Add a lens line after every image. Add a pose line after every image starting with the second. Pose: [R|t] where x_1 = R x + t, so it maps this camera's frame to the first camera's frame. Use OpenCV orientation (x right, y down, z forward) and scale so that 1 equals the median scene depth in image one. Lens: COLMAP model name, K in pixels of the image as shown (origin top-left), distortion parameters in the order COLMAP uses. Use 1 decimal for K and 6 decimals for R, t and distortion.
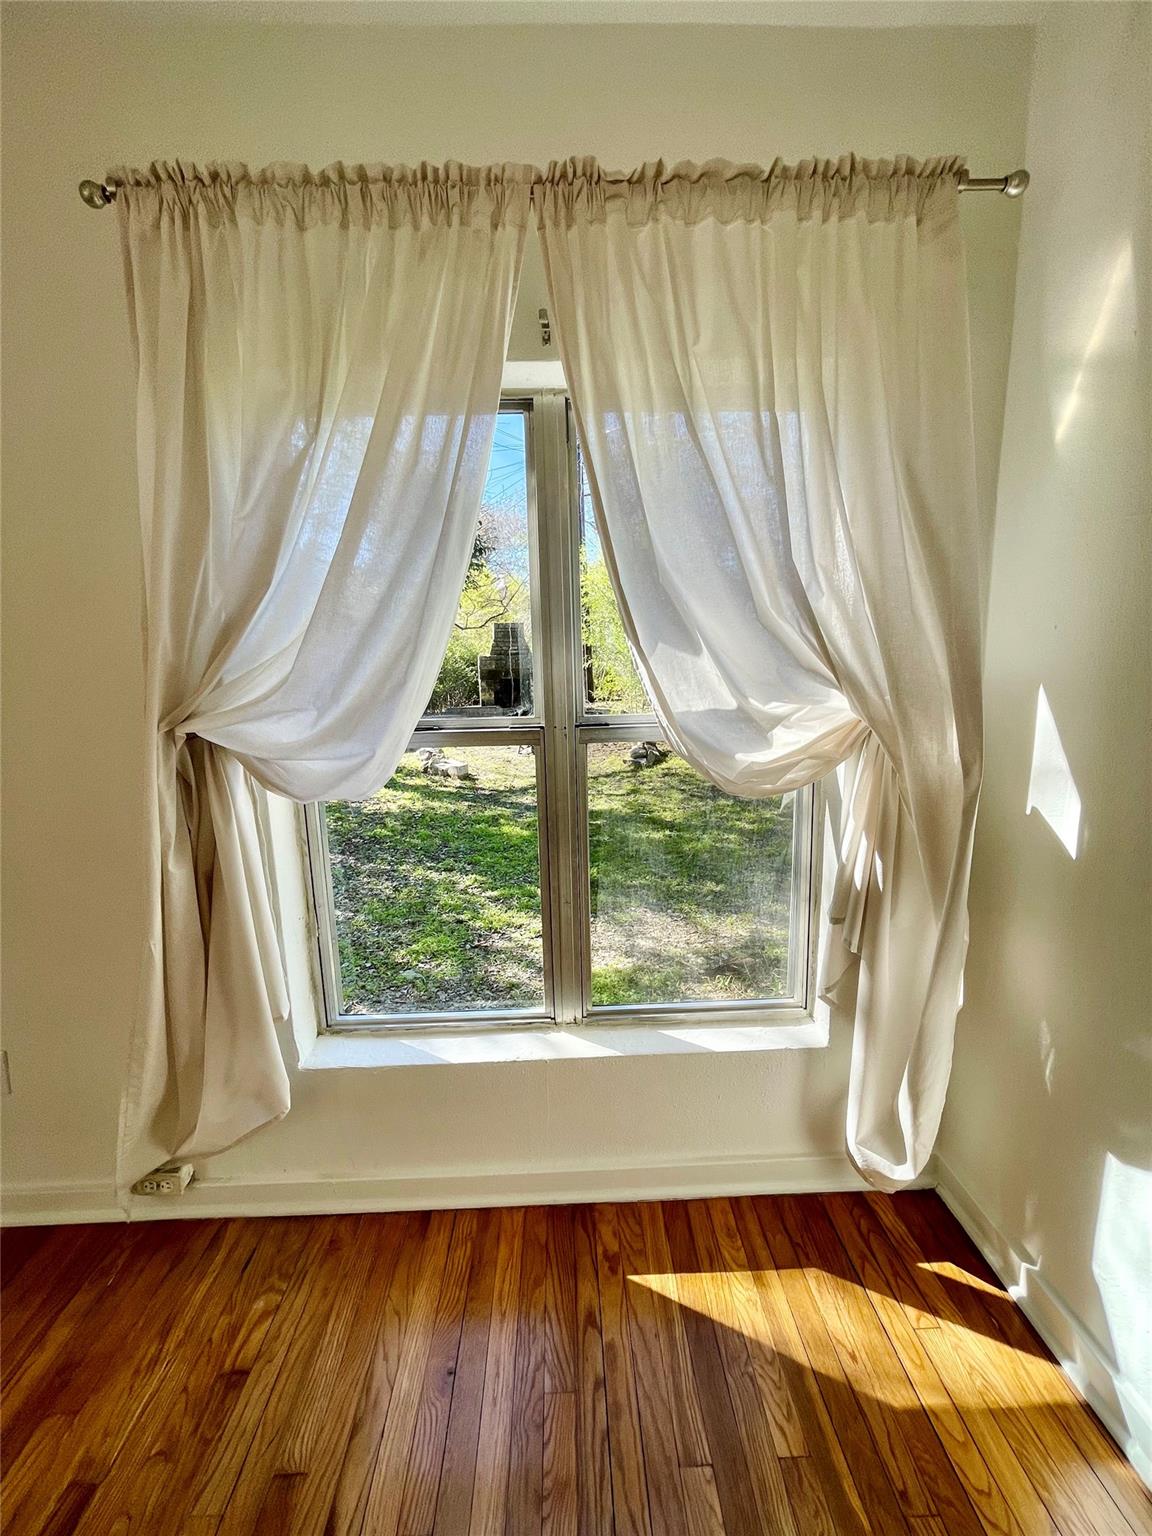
lens RADIAL K [[620.6, 0, 582.7], [0, 620.6, 776.0], [0, 0, 1]] dist [-0.002021, -0.000468]
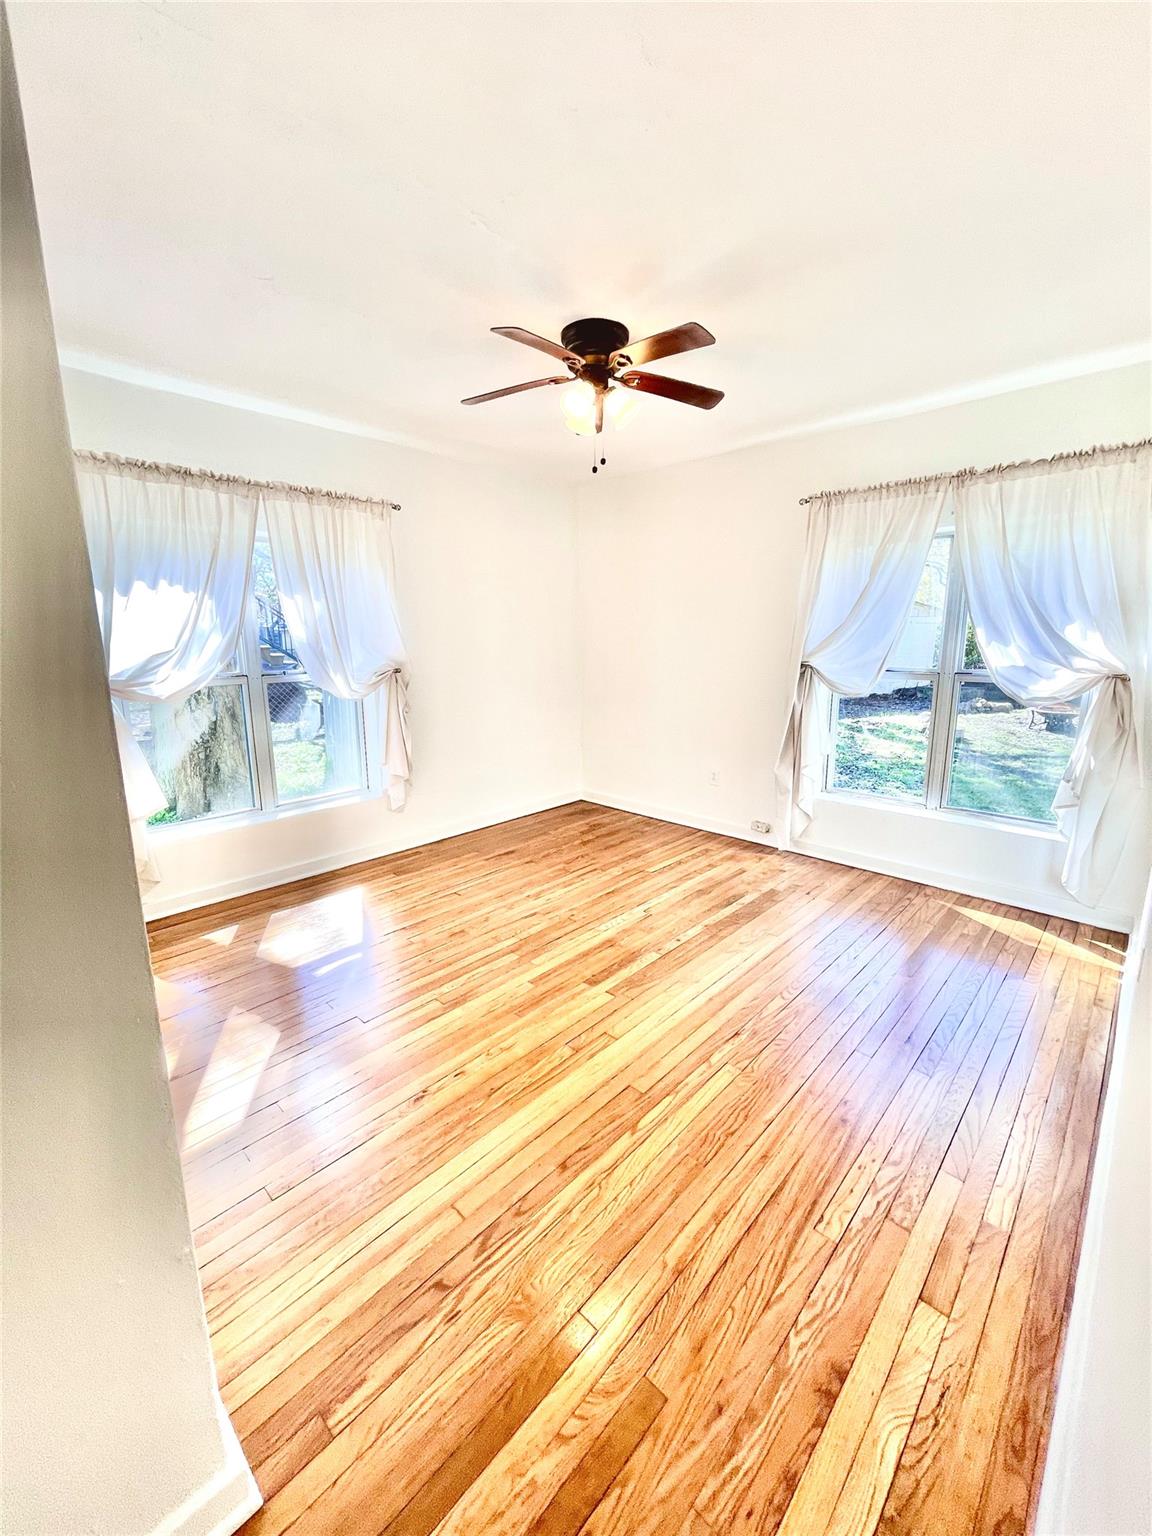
lens RADIAL K [[620.6, 0, 575.1], [0, 620.6, 775.7], [0, 0, 1]] dist [-0.002021, -0.000468]
pose [[0.695551, 0.159084, -0.700643, 0.769648], [-0.128575, 0.986997, 0.096462, 0.290347], [0.706879, 0.022991, 0.706961, -1.816677]]
